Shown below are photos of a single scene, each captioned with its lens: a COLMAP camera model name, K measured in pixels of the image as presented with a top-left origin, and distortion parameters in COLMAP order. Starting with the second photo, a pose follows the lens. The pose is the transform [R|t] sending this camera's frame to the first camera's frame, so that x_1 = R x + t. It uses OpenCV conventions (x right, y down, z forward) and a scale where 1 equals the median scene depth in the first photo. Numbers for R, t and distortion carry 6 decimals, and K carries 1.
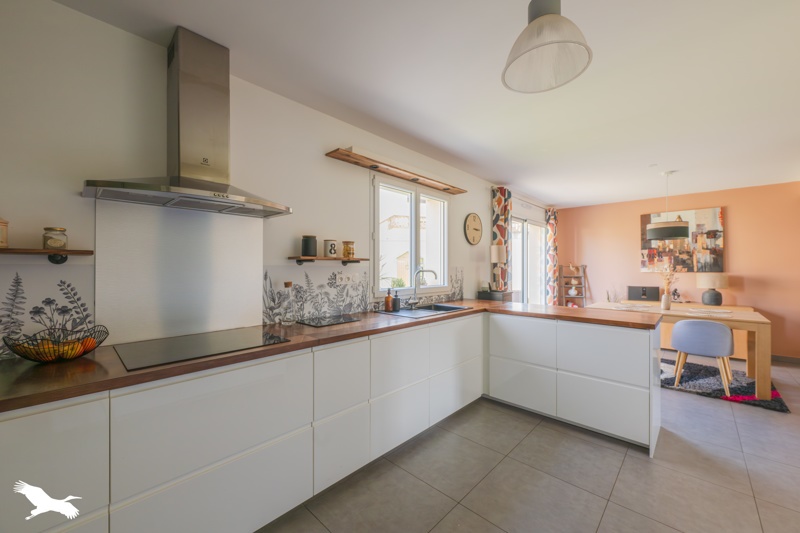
lens RADIAL K [[314.3, 0, 400.0], [0, 314.3, 266.5], [0, 0, 1]] dist [0.007887, -0.005499]
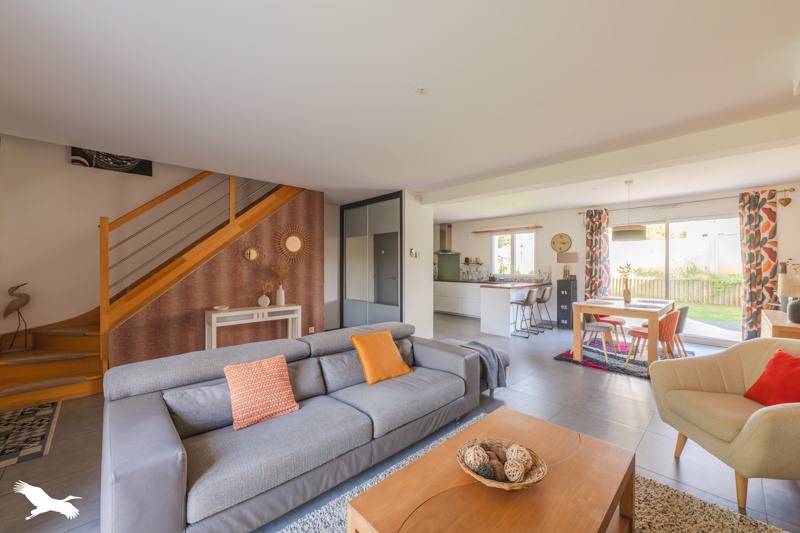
lens RADIAL K [[314.3, 0, 400.0], [0, 314.3, 266.5], [0, 0, 1]] dist [0.007887, -0.005499]
pose [[-0.043773, 0.004340, -0.999032, 2.767002], [0.005048, 0.999979, 0.004123, -0.005721], [0.999029, -0.004862, -0.043794, 0.282806]]
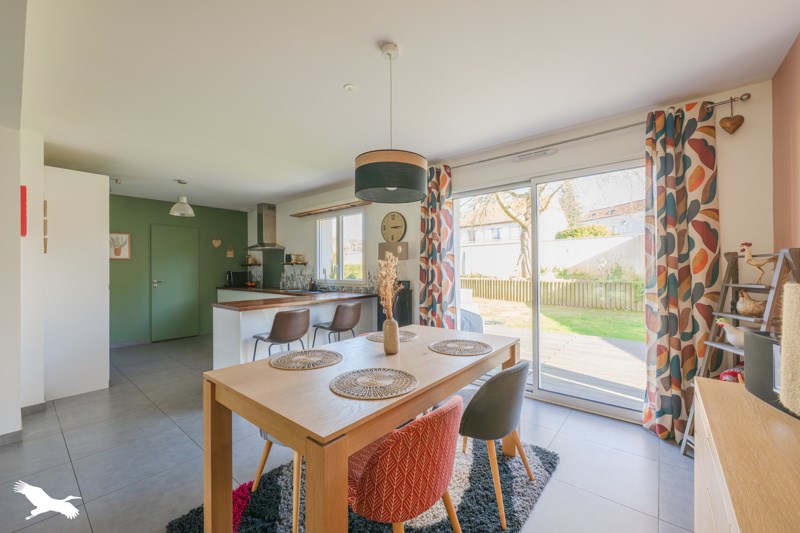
lens RADIAL K [[314.3, 0, 400.0], [0, 314.3, 266.5], [0, 0, 1]] dist [0.007887, -0.005499]
pose [[0.073235, -0.005788, -0.997298, 1.767011], [0.012005, 0.999916, -0.004921, 0.017501], [0.997242, -0.011612, 0.073298, 1.326683]]
